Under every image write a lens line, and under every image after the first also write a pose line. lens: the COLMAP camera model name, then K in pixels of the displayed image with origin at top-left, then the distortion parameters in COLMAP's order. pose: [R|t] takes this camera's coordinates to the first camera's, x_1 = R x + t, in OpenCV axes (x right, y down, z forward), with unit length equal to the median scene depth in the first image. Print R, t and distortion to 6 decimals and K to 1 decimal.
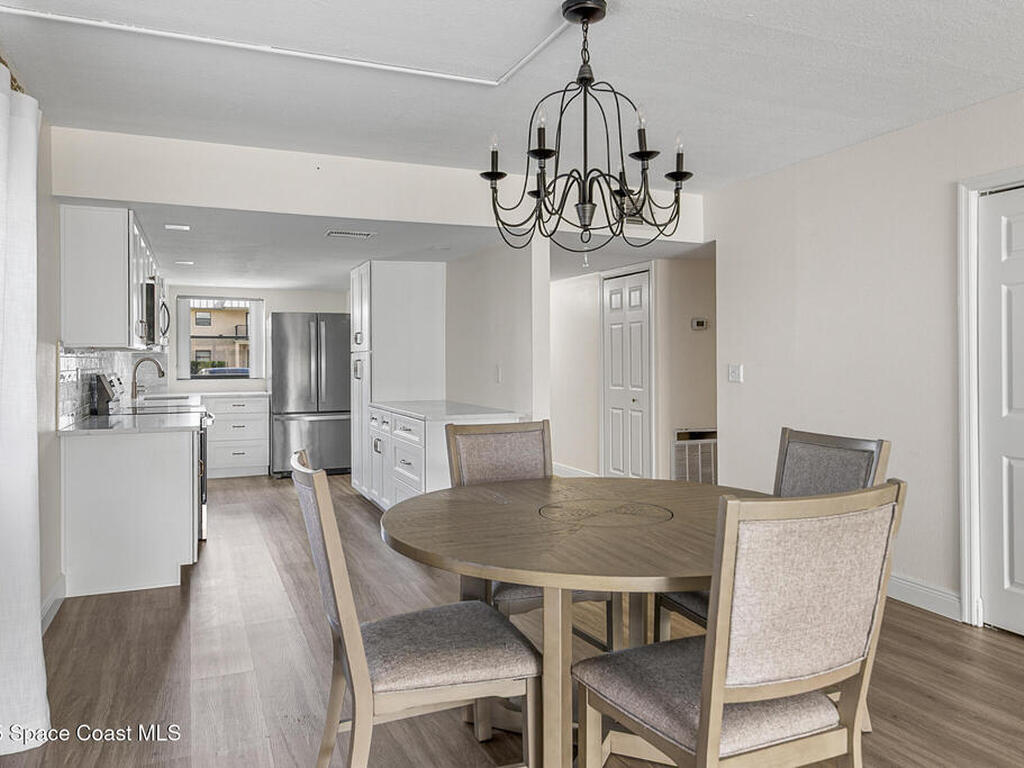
lens RADIAL K [[734.9, 0, 509.2], [0, 734.9, 360.4], [0, 0, 1]] dist [0.002088, 0.001588]
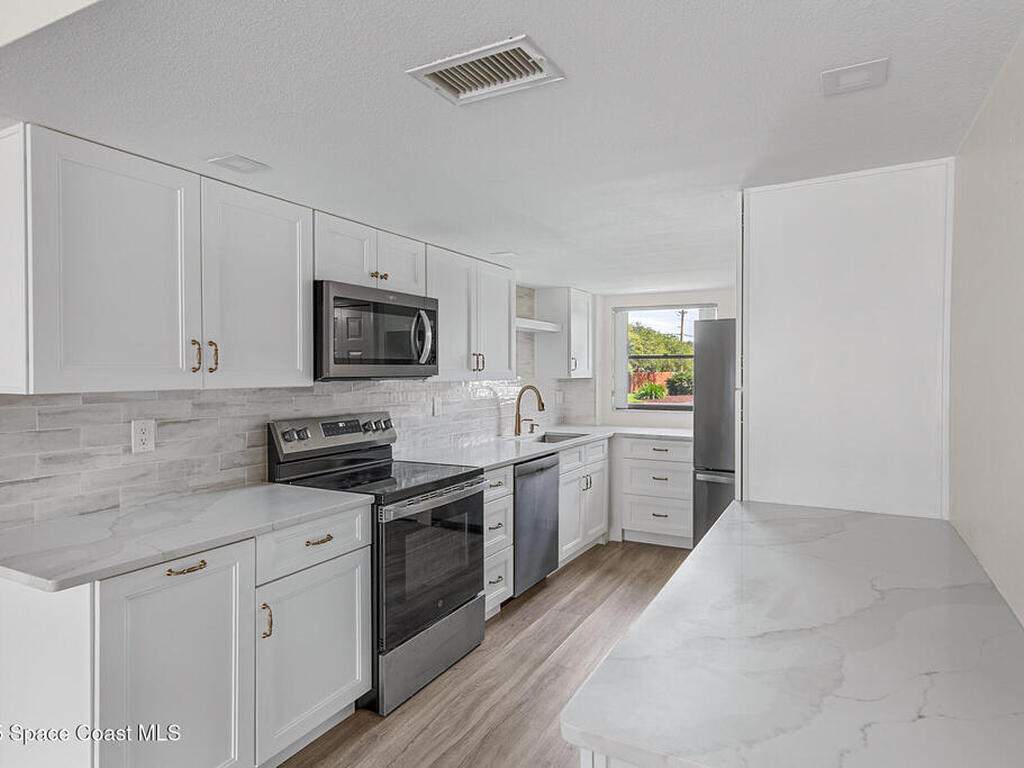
lens RADIAL K [[614.7, 0, 503.6], [0, 614.7, 377.5], [0, 0, 1]] dist [0.003533, 0.002320]
pose [[0.624990, 0.011009, -0.780555, 0.016335], [-0.003775, 0.999931, 0.011080, -0.019920], [0.780624, -0.003978, 0.624989, 0.556837]]
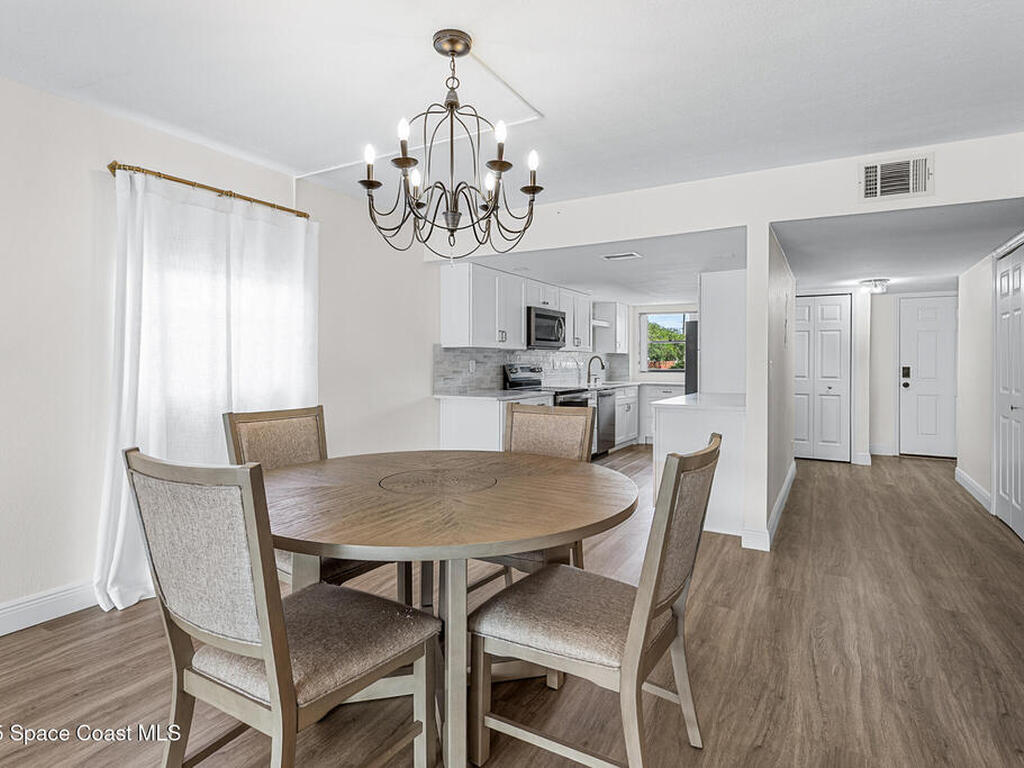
lens RADIAL K [[545.7, 0, 509.5], [0, 545.7, 367.2], [0, 0, 1]] dist [0.002418, 0.000092]
pose [[0.602449, 0.012534, -0.798059, 0.287426], [-0.005445, 0.999918, 0.011594, 0.006925], [0.798139, -0.002639, 0.602467, 0.191828]]
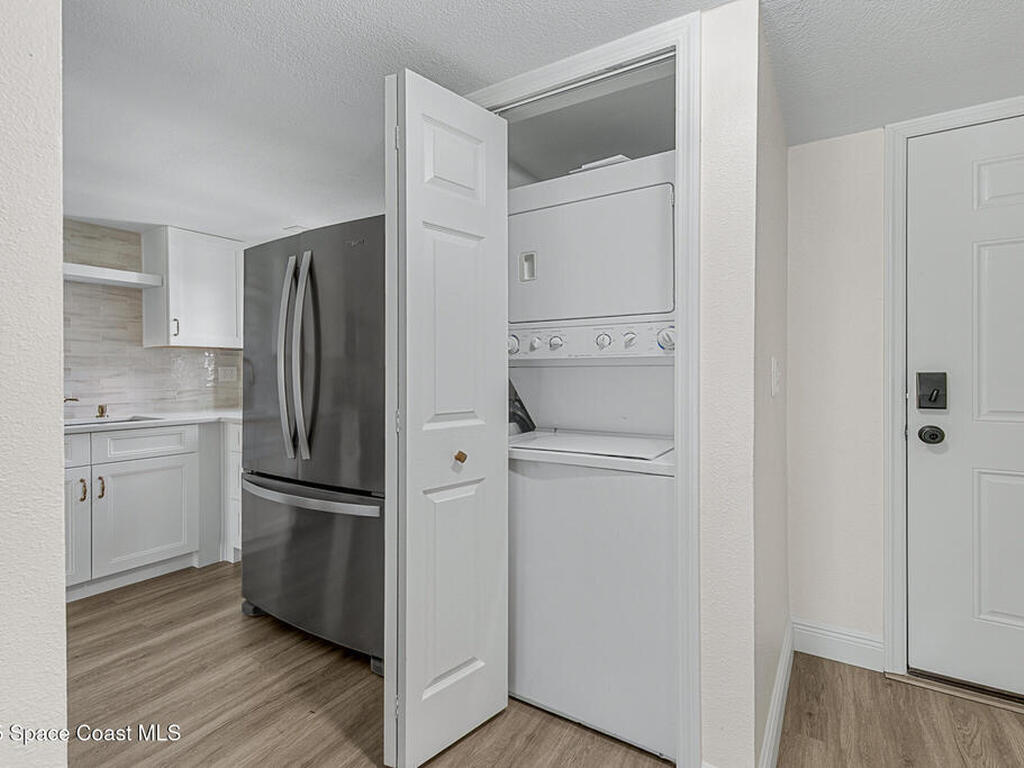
lens RADIAL K [[509.4, 0, 444.4], [0, 509.4, 378.7], [0, 0, 1]] dist [0.002196, 0.000039]
pose [[0.515140, 0.006130, -0.857084, 0.014402], [0.001721, 0.999965, 0.008186, 0.014947], [0.857104, -0.005692, 0.515112, 1.048695]]
